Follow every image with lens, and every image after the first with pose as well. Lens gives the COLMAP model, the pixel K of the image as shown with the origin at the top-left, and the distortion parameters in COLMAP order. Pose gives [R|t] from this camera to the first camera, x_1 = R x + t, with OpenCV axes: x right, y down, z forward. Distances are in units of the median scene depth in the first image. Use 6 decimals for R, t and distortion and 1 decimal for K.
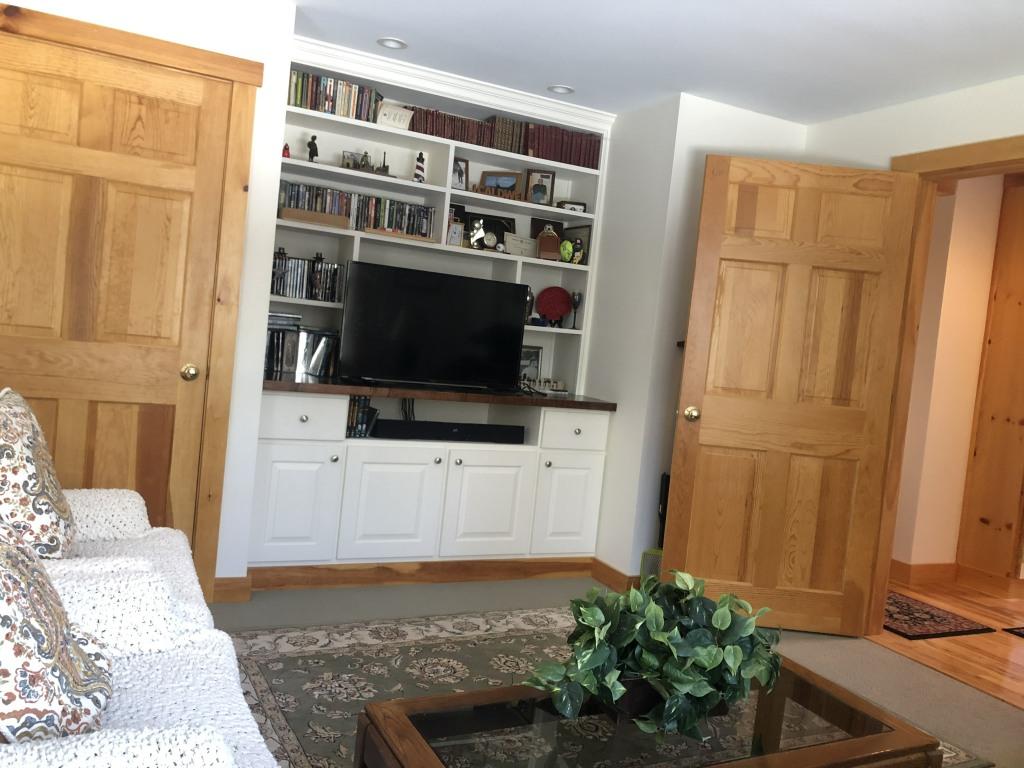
lens RADIAL K [[836.1, 0, 511.3], [0, 836.1, 381.3], [0, 0, 1]] dist [0.029074, -0.021016]
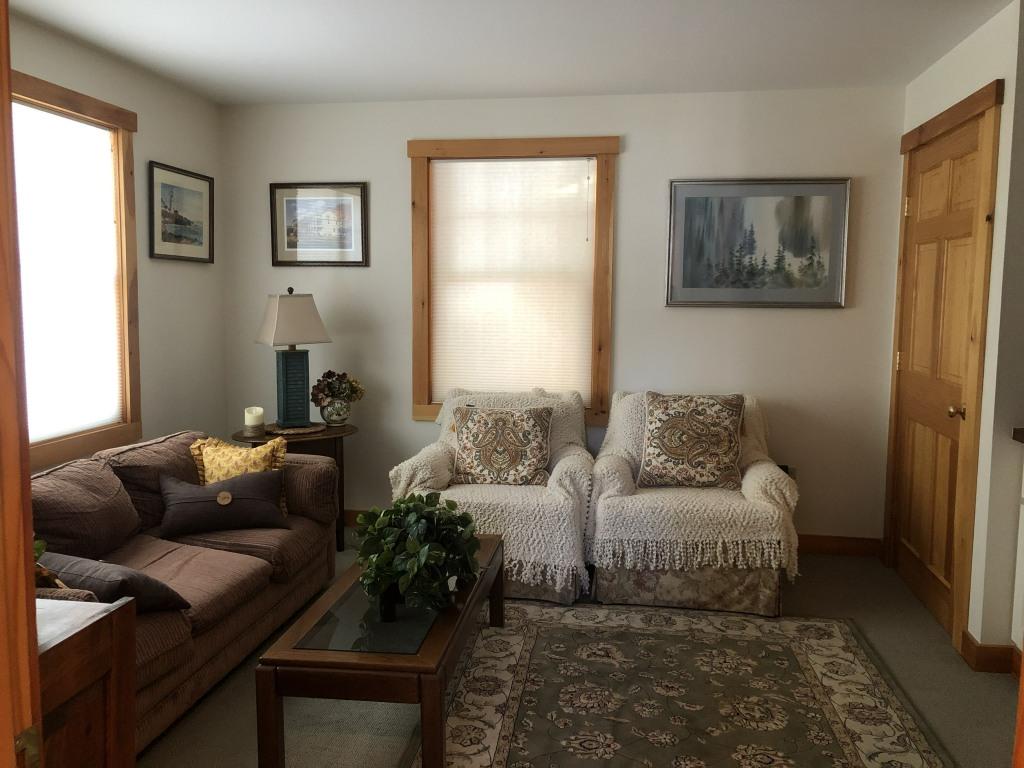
lens RADIAL K [[836.1, 0, 511.3], [0, 836.1, 385.6], [0, 0, 1]] dist [0.029074, -0.021016]
pose [[-0.577885, -0.016909, -0.815943, 0.801624], [-0.117463, 0.991099, 0.062654, -0.043755], [0.807621, 0.132050, -0.574728, 1.207613]]
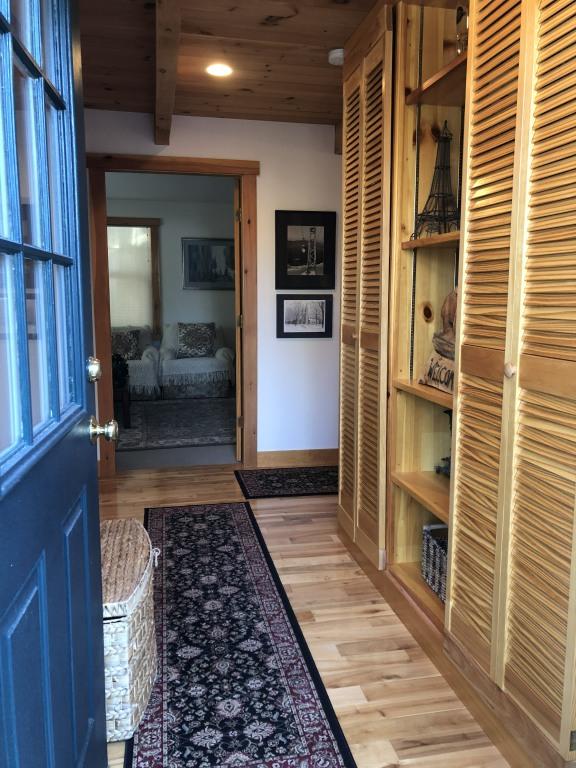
lens RADIAL K [[627.1, 0, 289.6], [0, 627.1, 383.4], [0, 0, 1]] dist [0.029074, -0.021016]
pose [[-0.245096, 0.036754, -0.968802, 1.935586], [-0.089569, 0.994149, 0.060376, 0.072355], [0.965353, 0.101572, -0.240370, 1.685021]]
